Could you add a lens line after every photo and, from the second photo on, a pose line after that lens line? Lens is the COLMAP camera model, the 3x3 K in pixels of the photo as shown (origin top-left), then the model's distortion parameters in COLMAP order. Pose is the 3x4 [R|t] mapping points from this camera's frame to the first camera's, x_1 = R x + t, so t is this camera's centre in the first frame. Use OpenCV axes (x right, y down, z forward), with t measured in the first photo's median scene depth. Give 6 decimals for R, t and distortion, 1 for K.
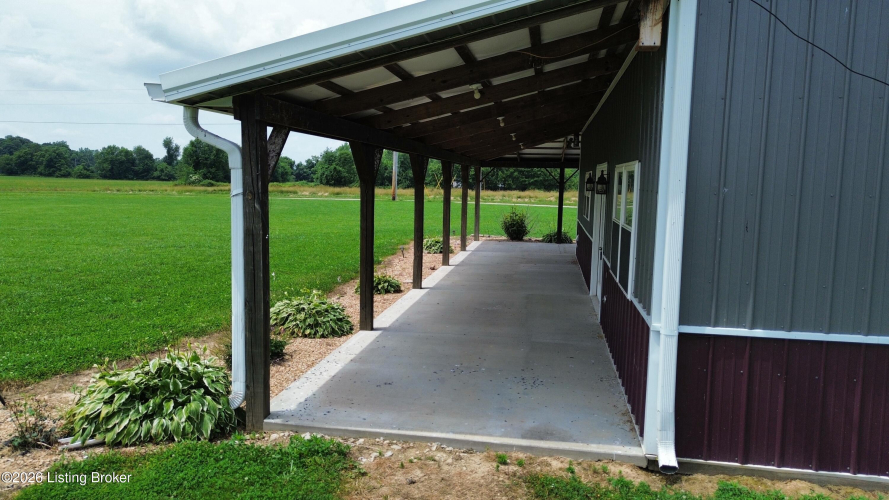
lens RADIAL K [[621.1, 0, 442.1], [0, 621.1, 246.7], [0, 0, 1]] dist [0.045453, -0.046414]
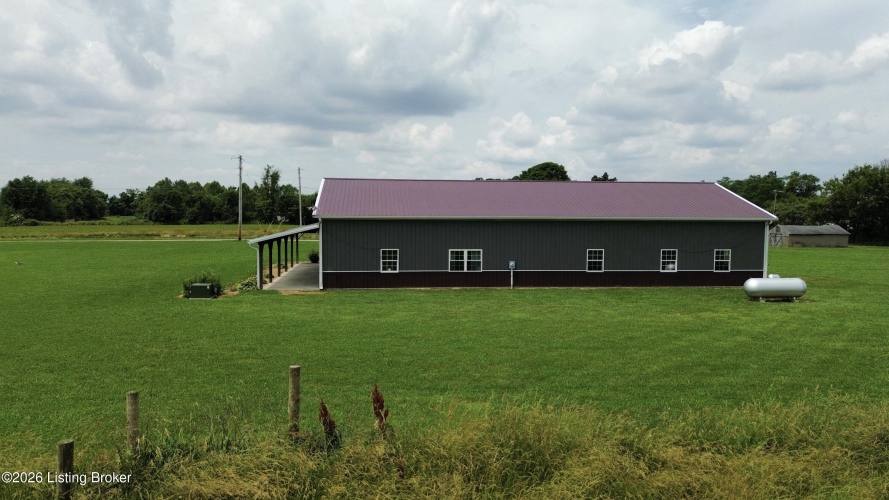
lens RADIAL K [[621.1, 0, 442.1], [0, 621.1, 246.7], [0, 0, 1]] dist [0.045453, -0.046414]
pose [[0.960755, -0.030652, 0.275701, -0.008717], [0.041998, 0.998492, -0.035344, 0.004111], [-0.274202, 0.045536, 0.960593, -0.184744]]
